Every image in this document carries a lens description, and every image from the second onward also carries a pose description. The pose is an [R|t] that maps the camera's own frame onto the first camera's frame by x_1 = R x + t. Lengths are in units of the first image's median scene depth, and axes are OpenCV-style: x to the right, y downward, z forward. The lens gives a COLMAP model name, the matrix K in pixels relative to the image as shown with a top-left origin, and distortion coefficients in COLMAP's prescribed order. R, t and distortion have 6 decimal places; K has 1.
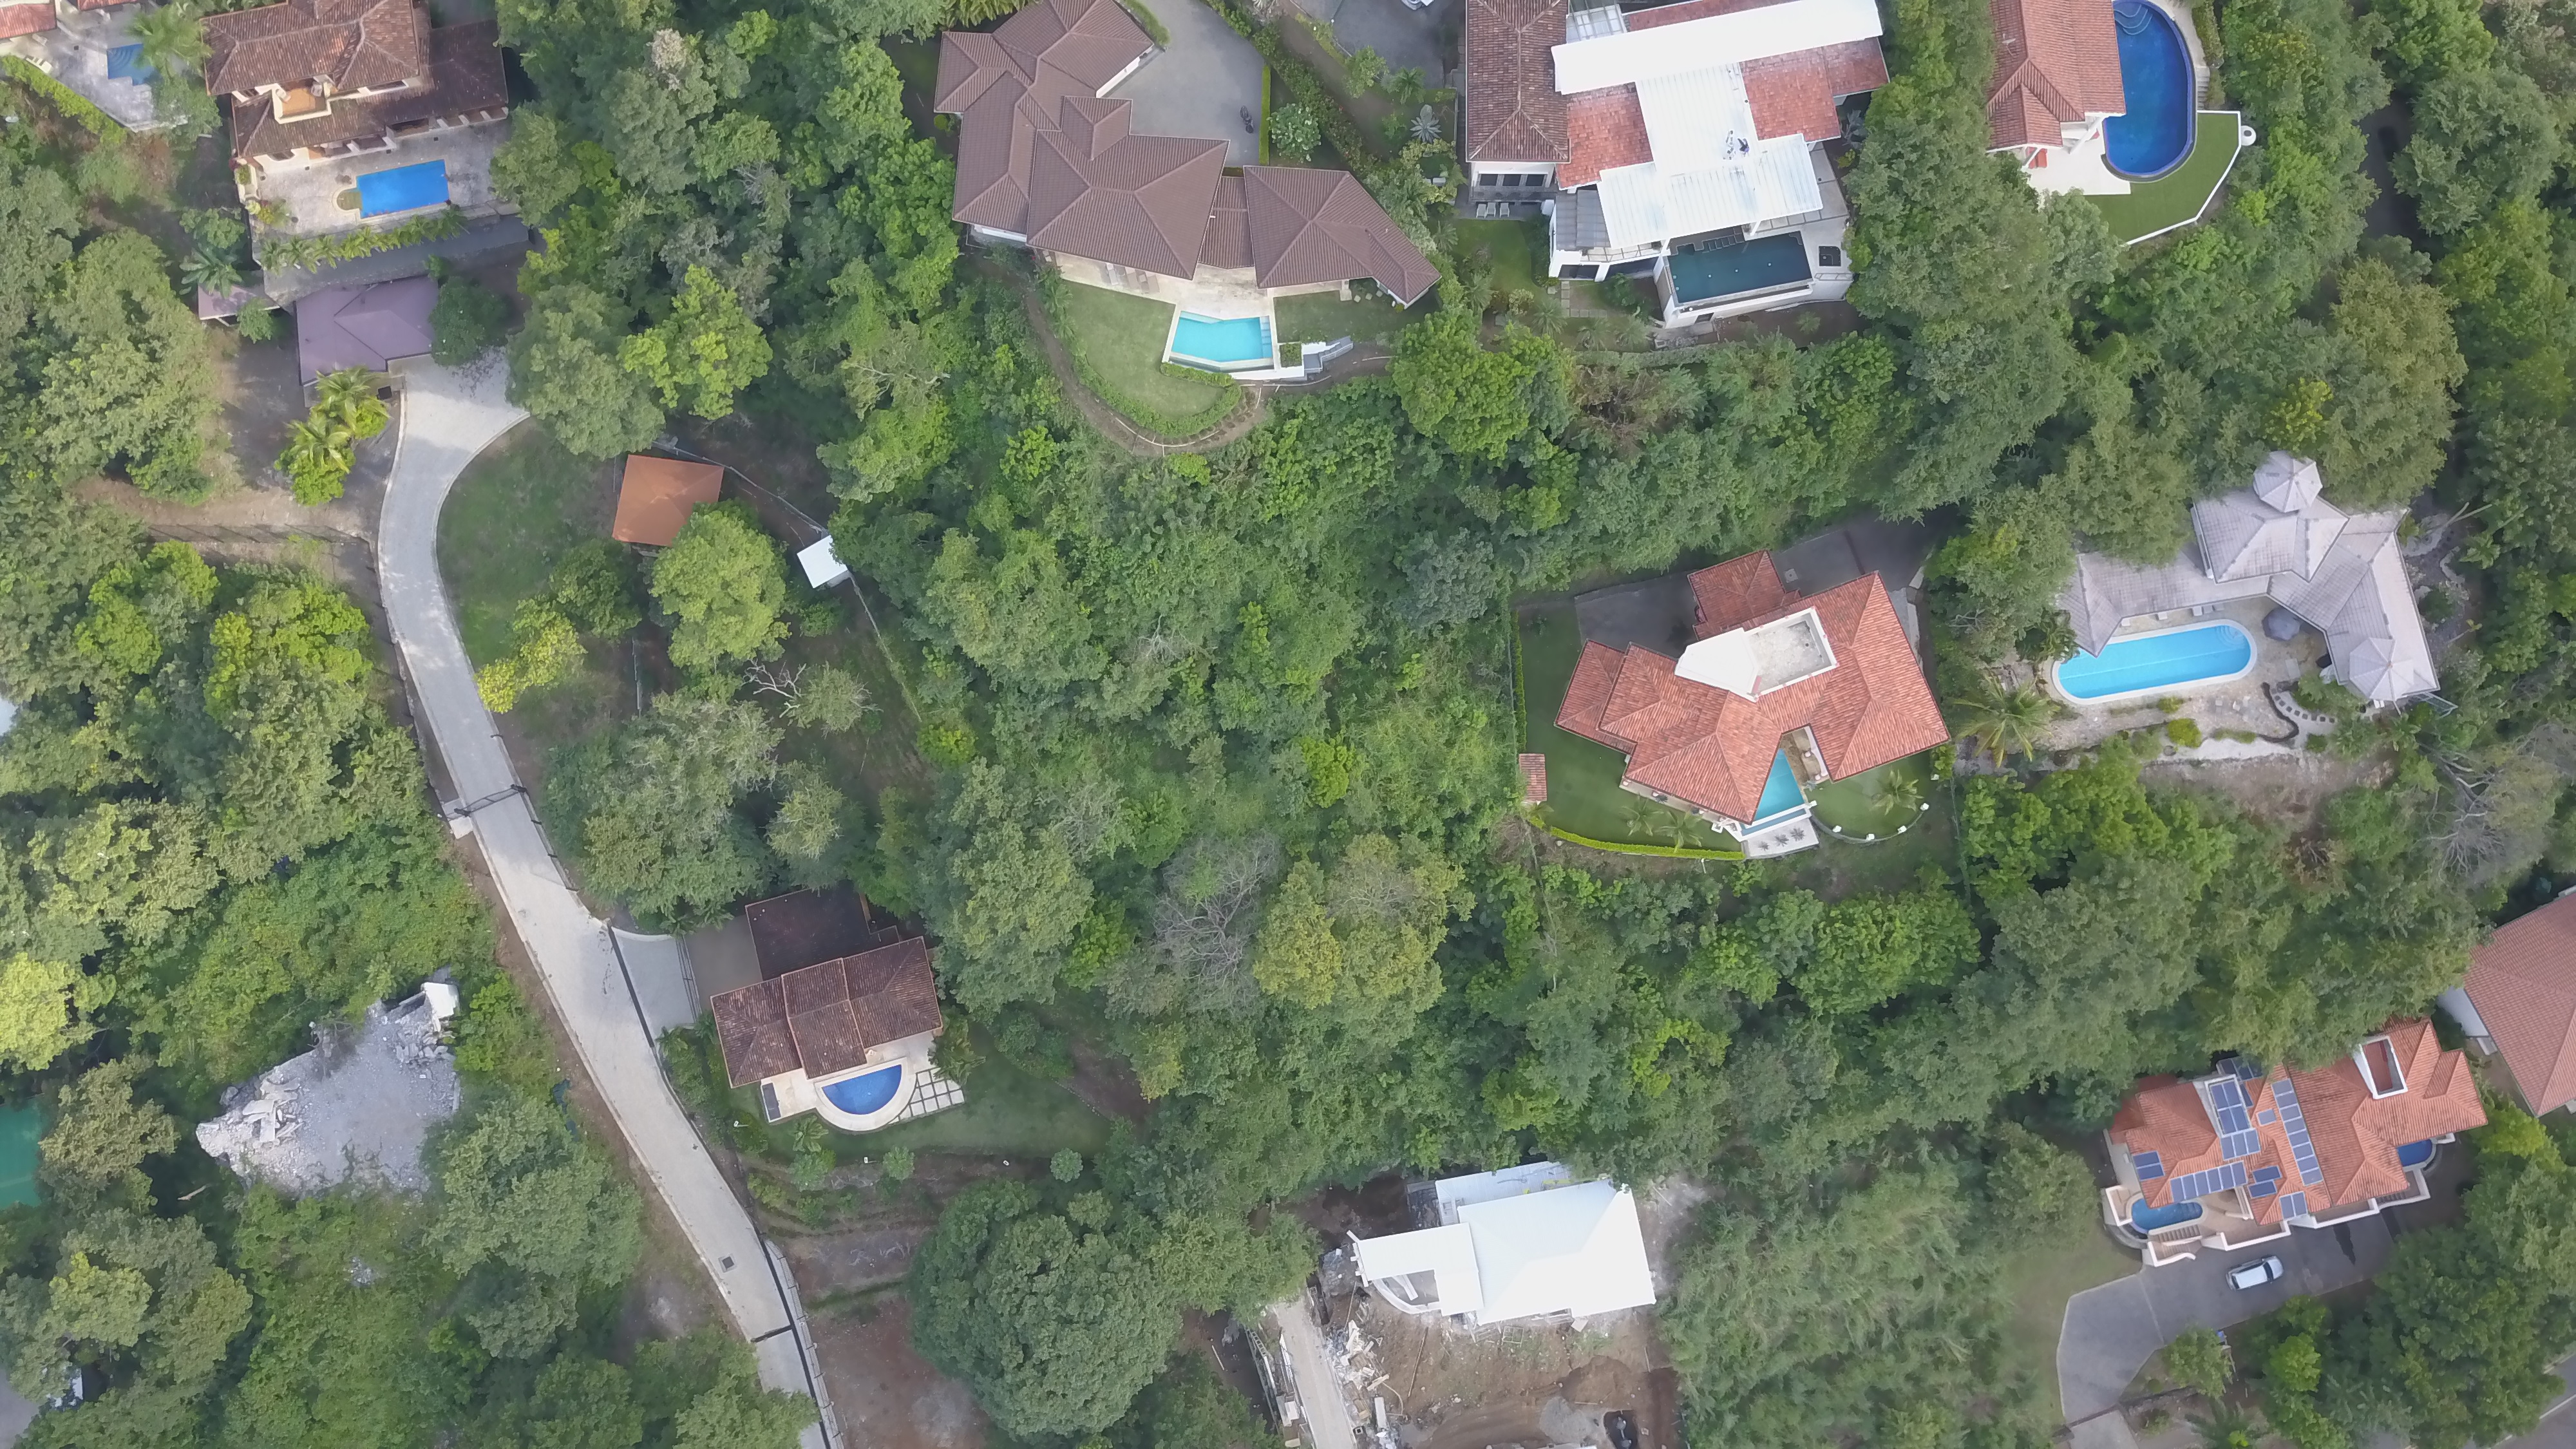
lens RADIAL K [[2074.2, 0, 1288.3], [0, 2074.2, 715.8], [0, 0, 1]] dist [-0.027727, -0.008772]
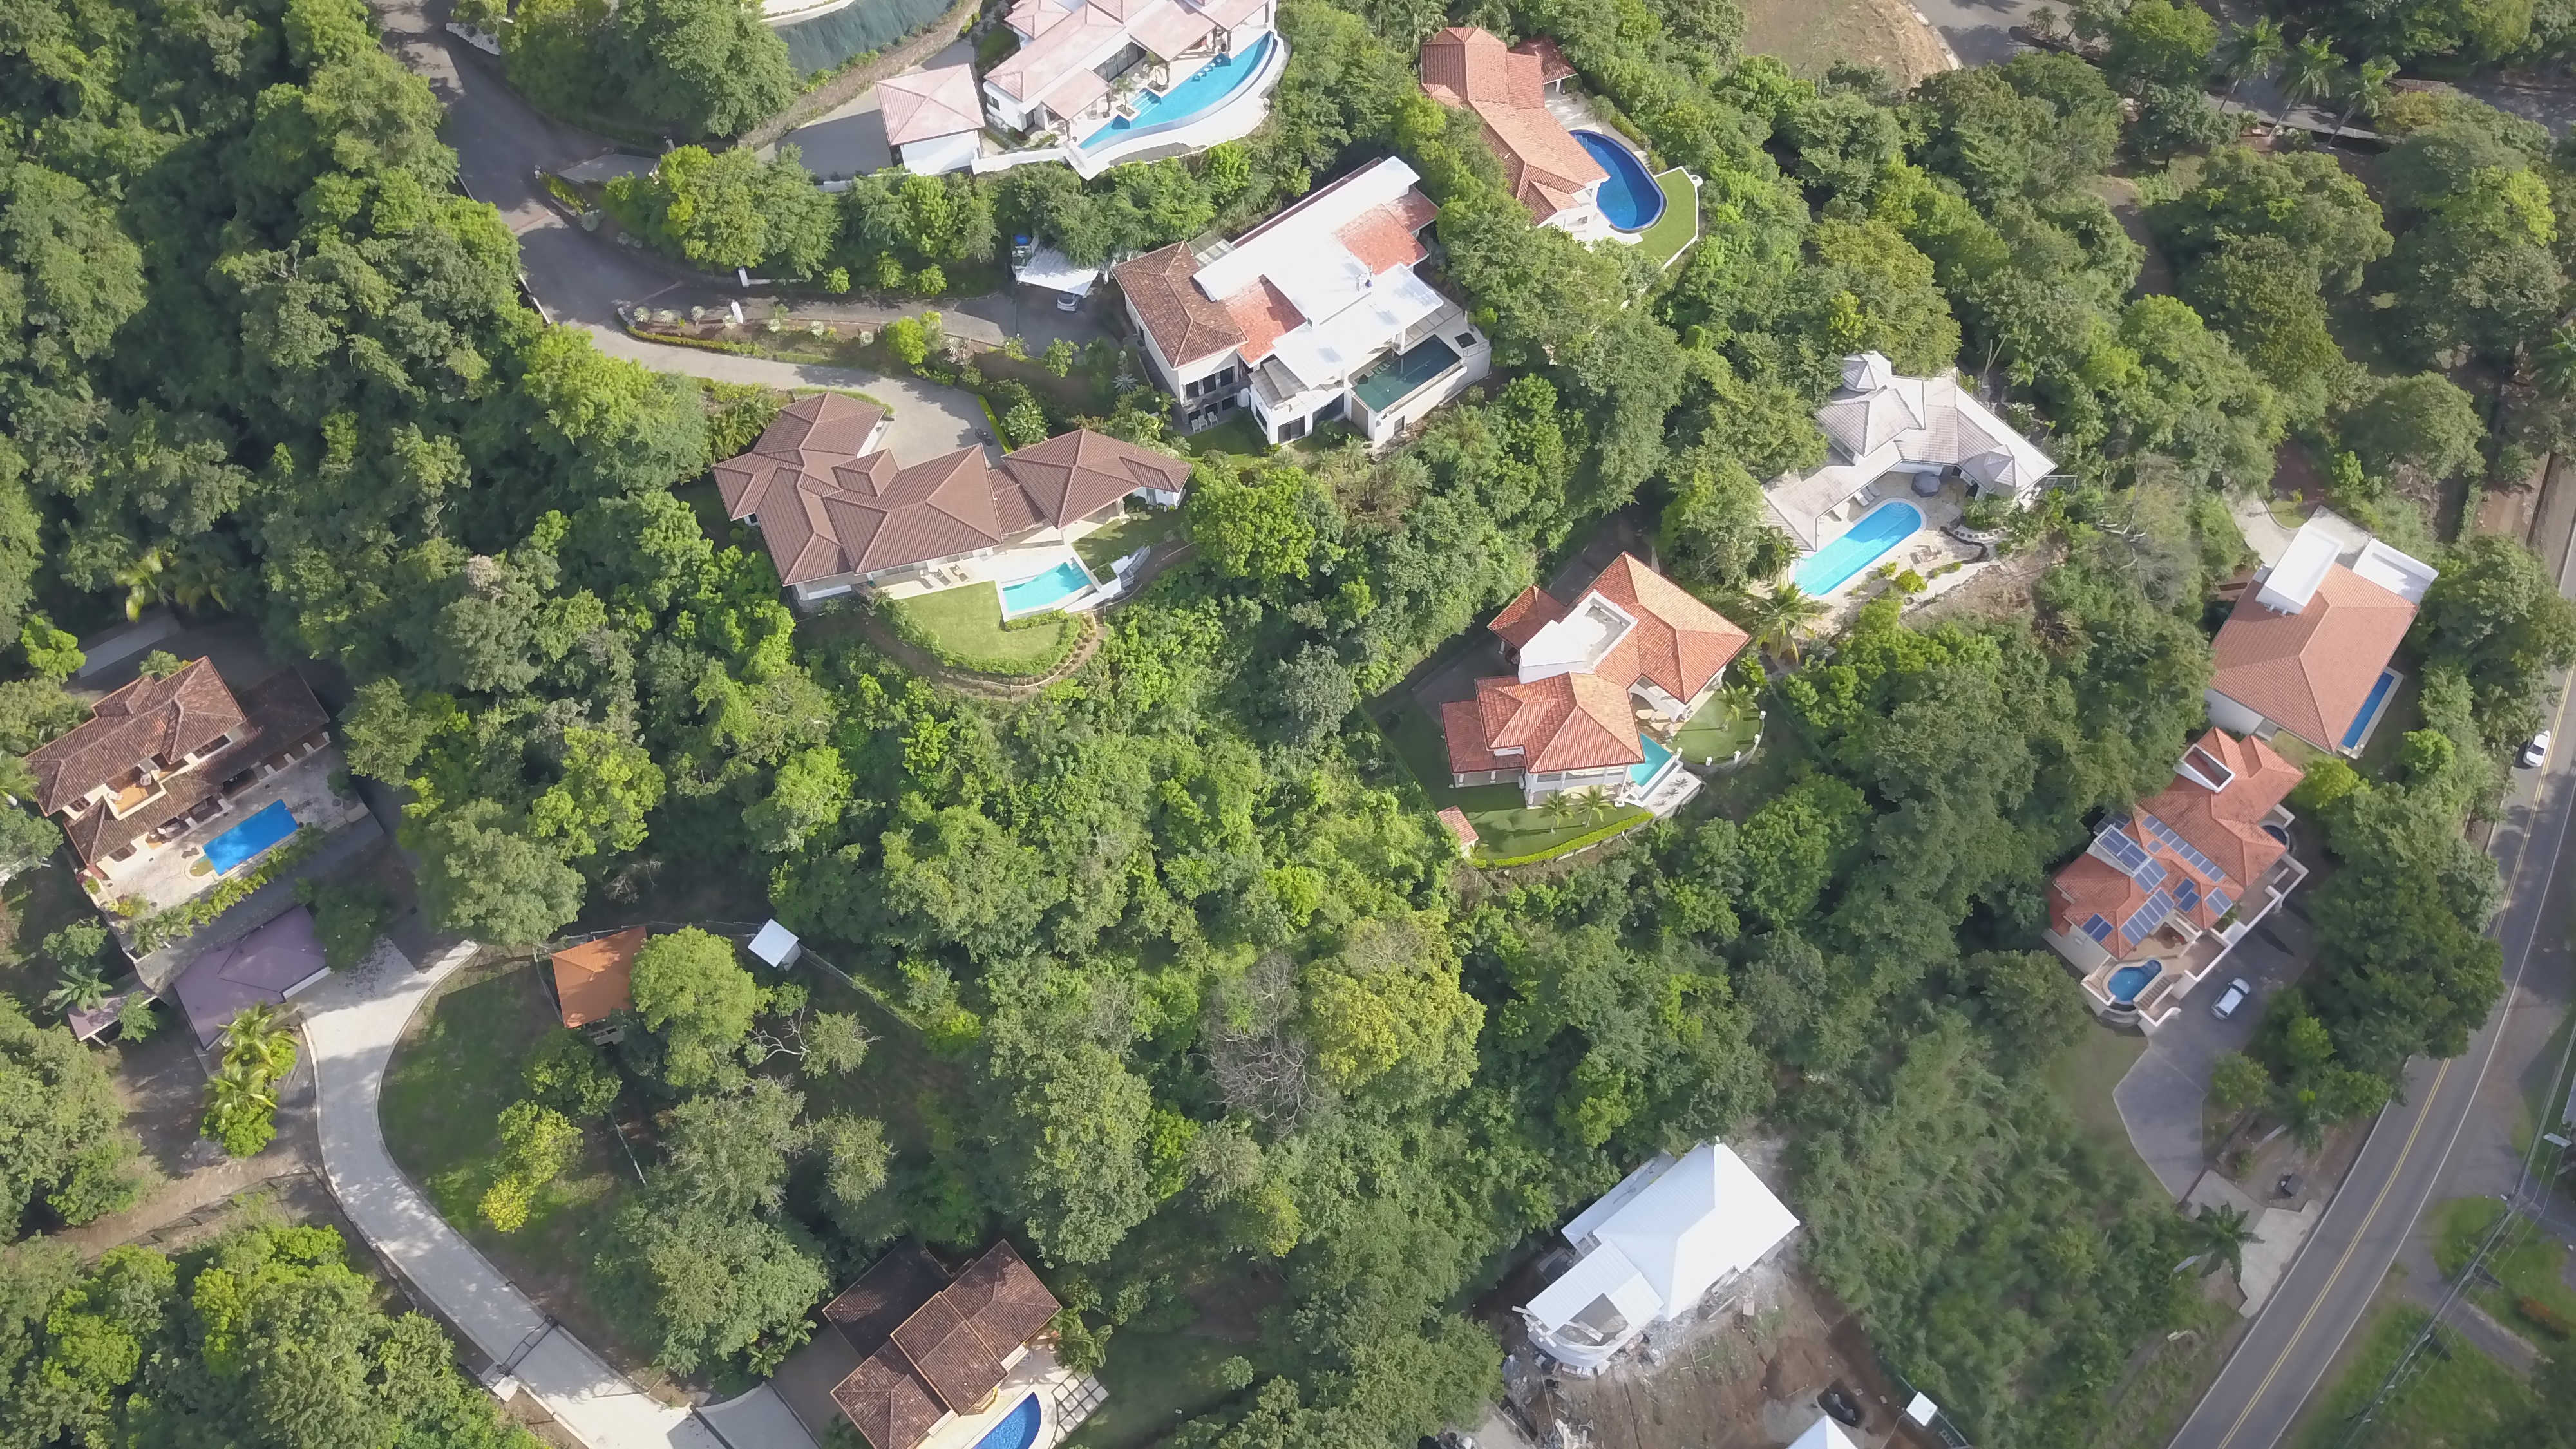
lens RADIAL K [[2074.2, 0, 1288.3], [0, 2074.2, 715.8], [0, 0, 1]] dist [-0.027727, -0.008772]
pose [[0.884963, -0.388591, 0.256589, -0.225719], [0.457451, 0.828491, -0.323018, 0.299253], [-0.087059, 0.403236, 0.910945, -0.030882]]
